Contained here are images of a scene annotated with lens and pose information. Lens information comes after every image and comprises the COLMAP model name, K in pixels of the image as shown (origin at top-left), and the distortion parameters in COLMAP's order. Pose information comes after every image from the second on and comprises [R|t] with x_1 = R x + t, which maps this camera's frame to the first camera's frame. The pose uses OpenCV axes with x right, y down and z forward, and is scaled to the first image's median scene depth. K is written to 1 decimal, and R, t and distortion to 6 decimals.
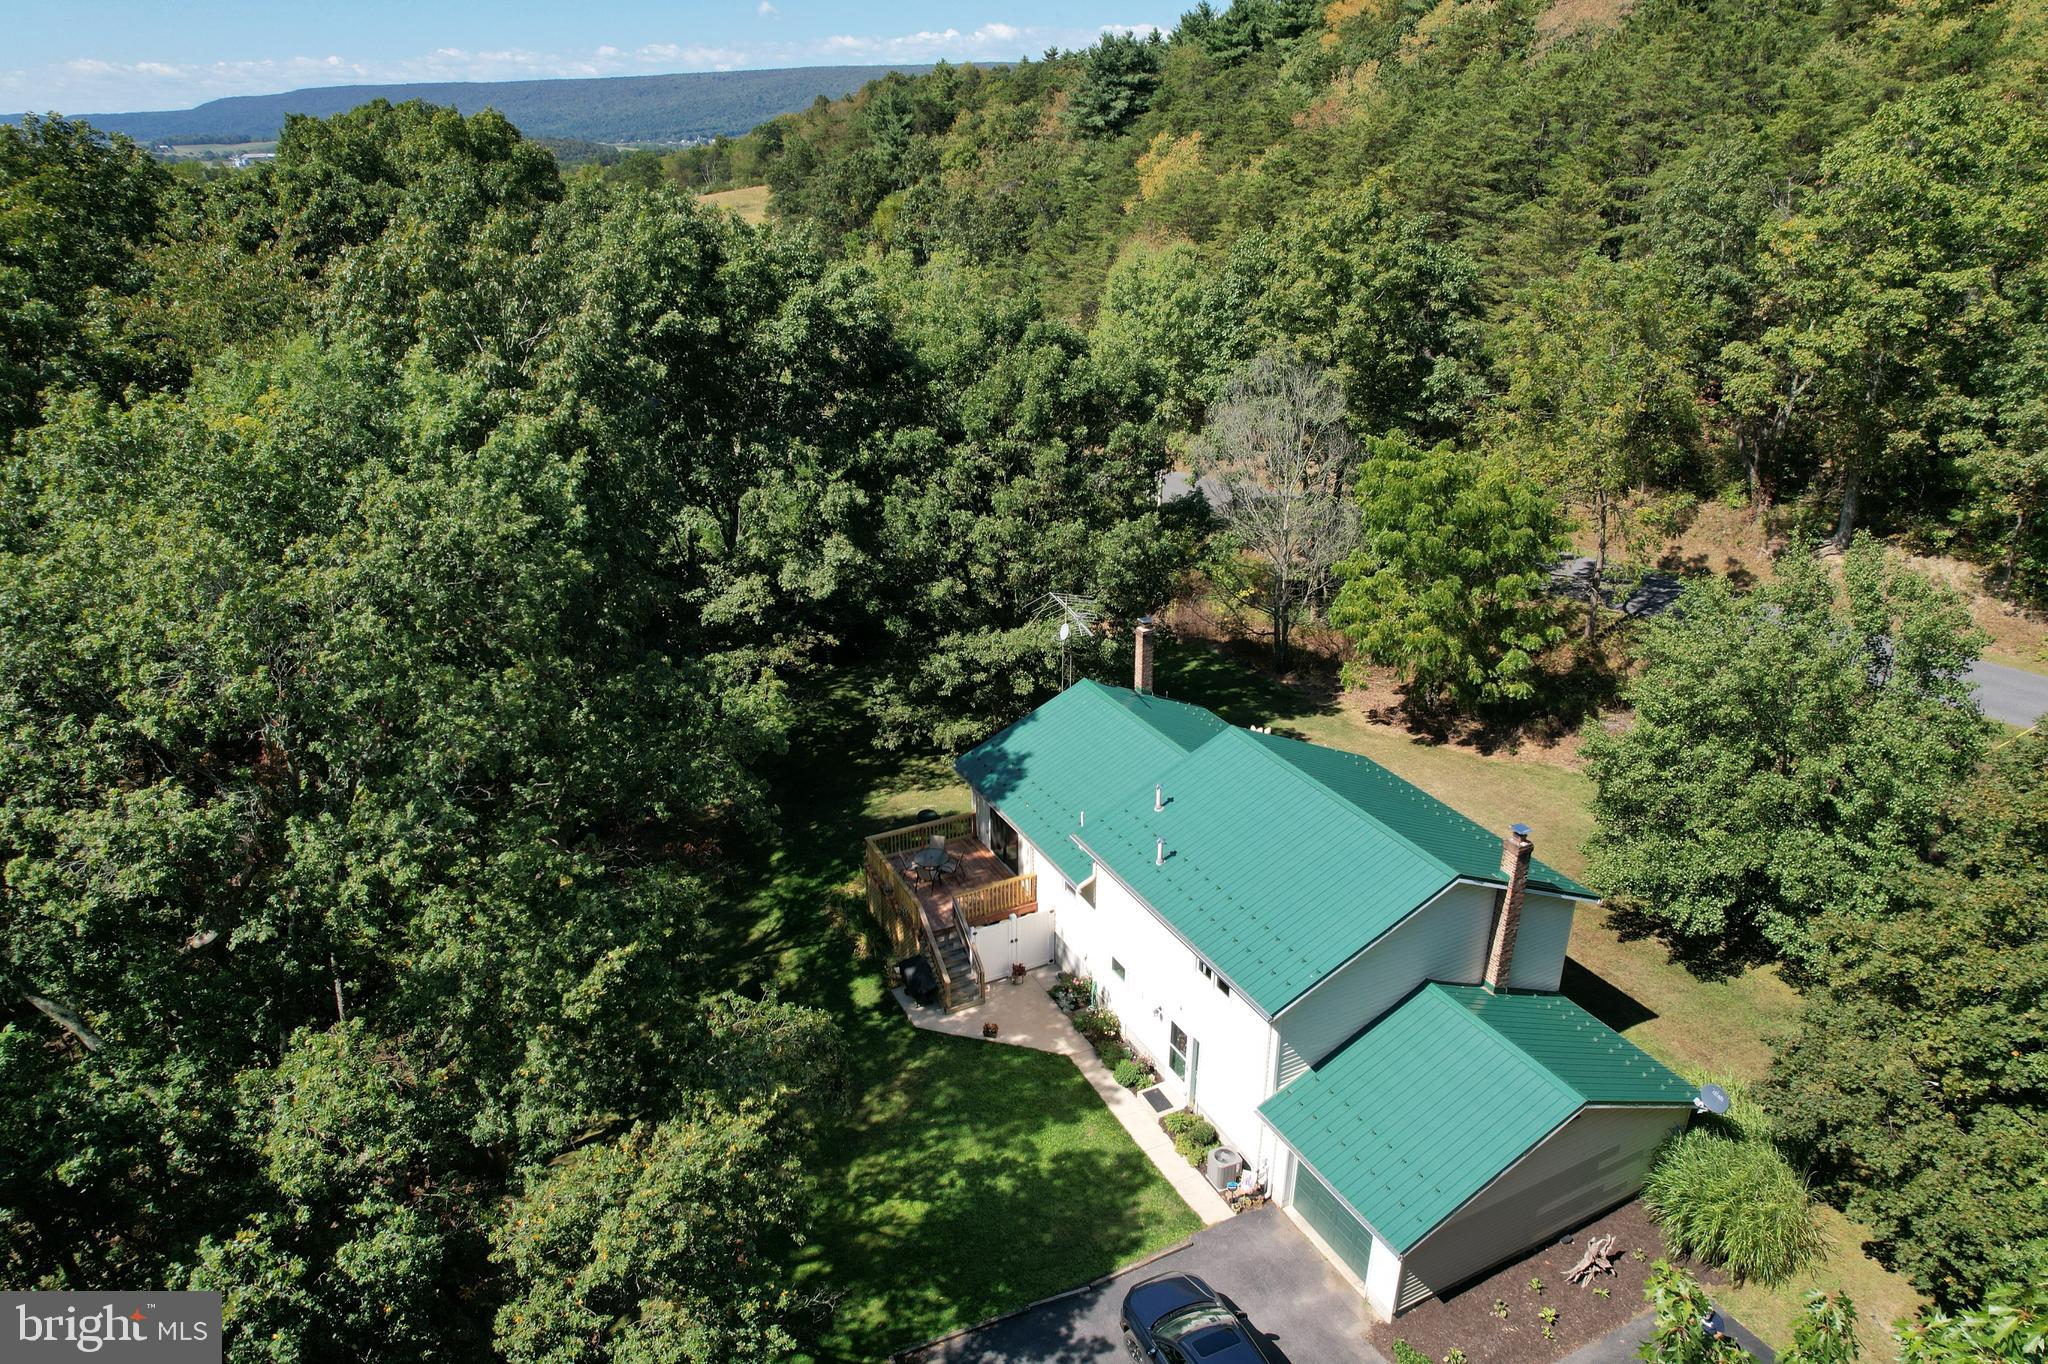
lens RADIAL K [[1330.7, 0, 1024.0], [0, 1330.7, 682.0], [0, 0, 1]] dist [-0.044454, 0.004908]
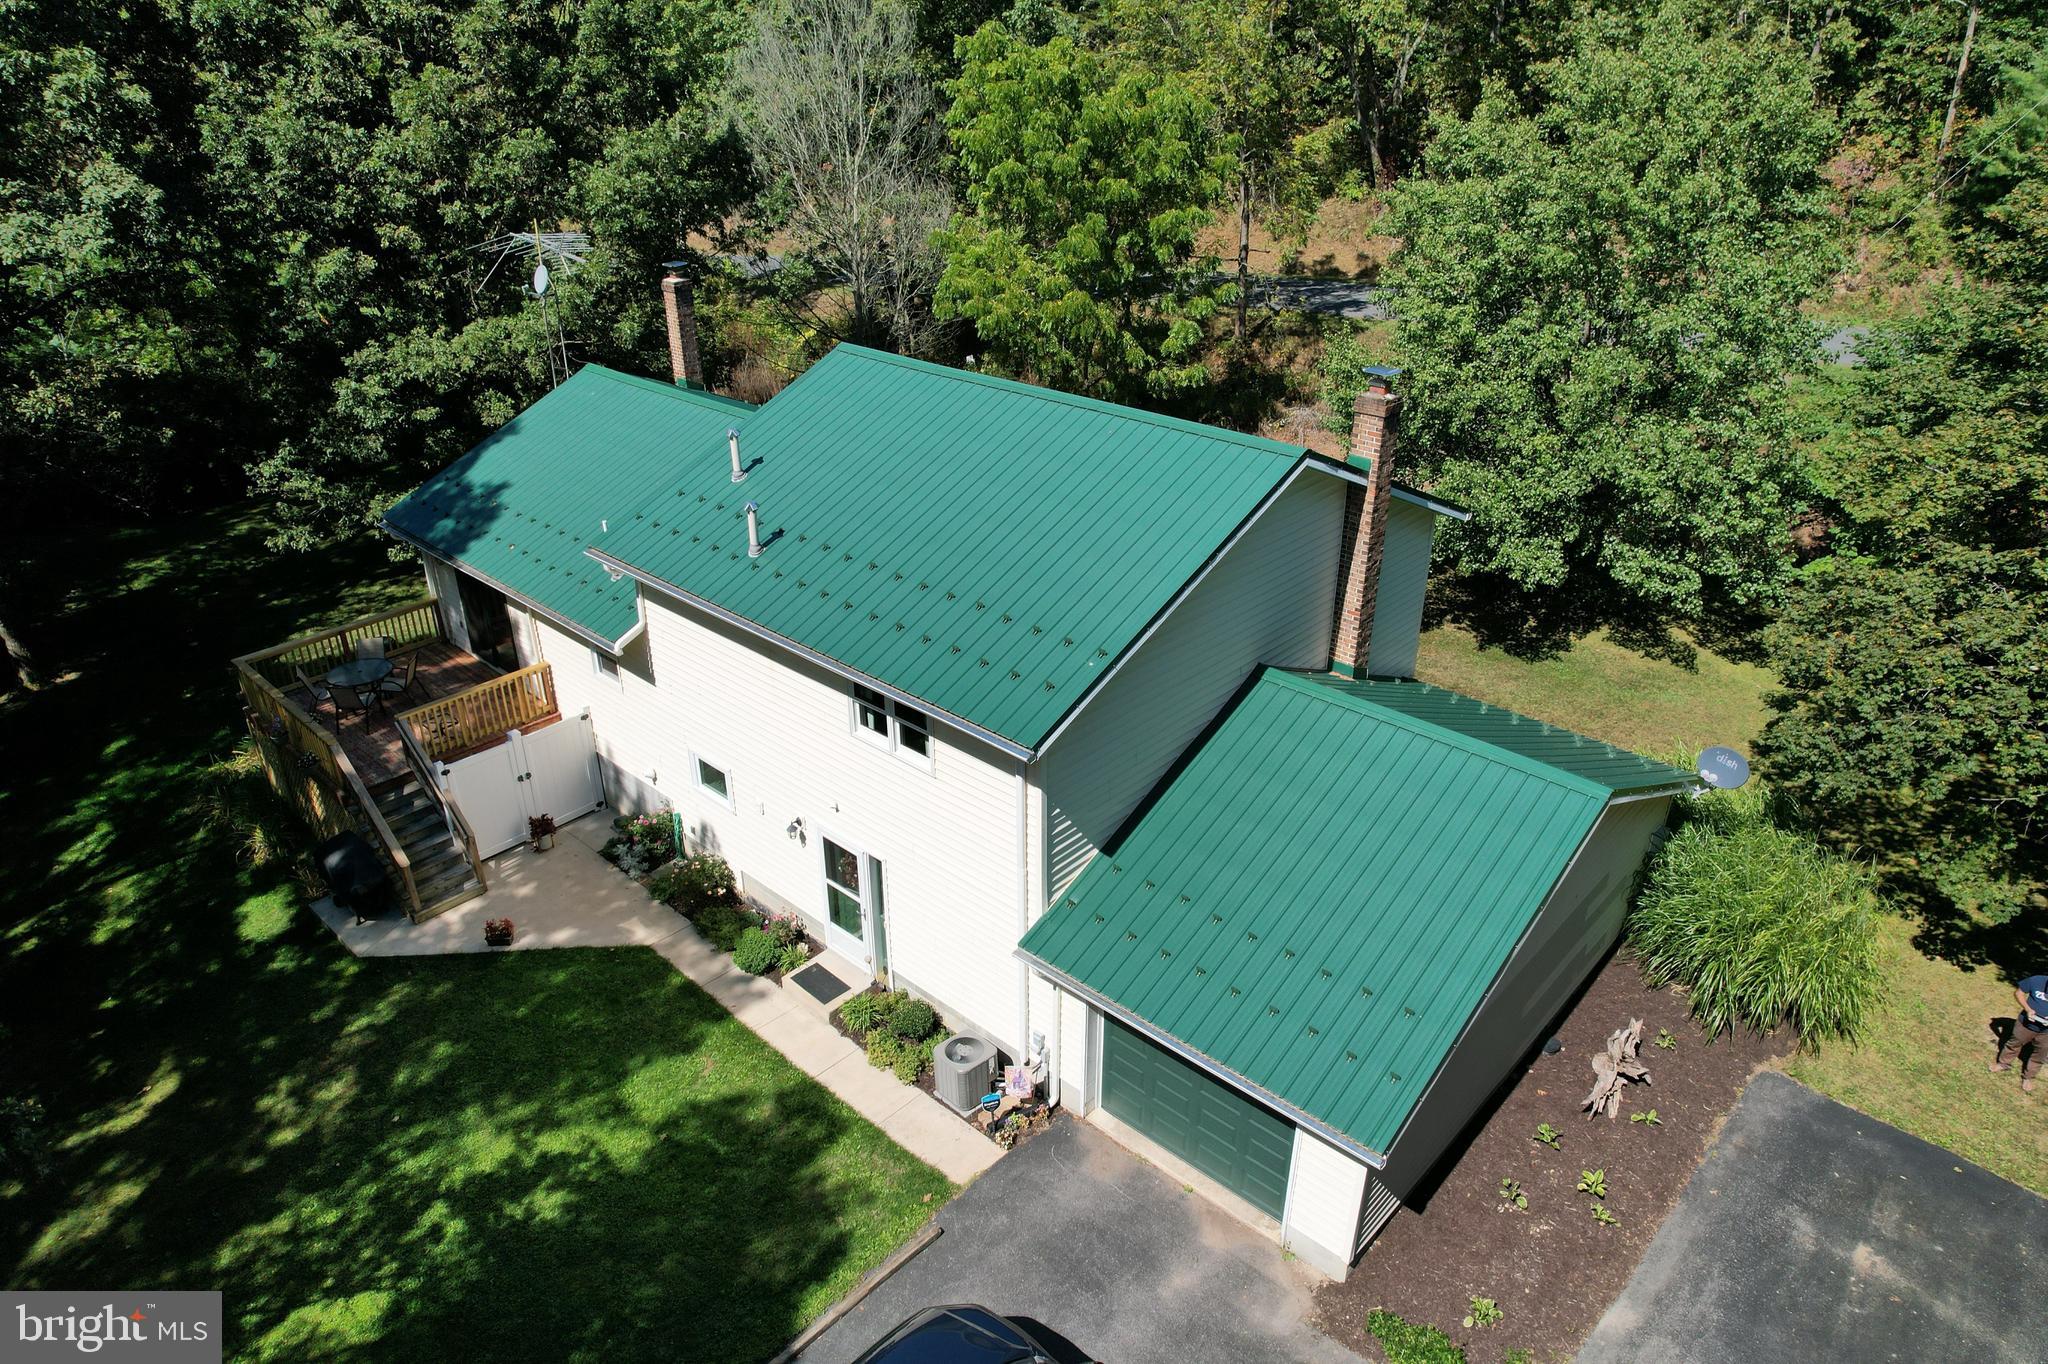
lens RADIAL K [[1330.7, 0, 1024.0], [0, 1330.7, 682.0], [0, 0, 1]] dist [-0.044454, 0.004908]
pose [[0.938717, -0.160185, 0.305207, 0.028748], [0.140093, 0.986328, 0.086785, 0.142539], [-0.314935, -0.038709, 0.948323, 0.413999]]
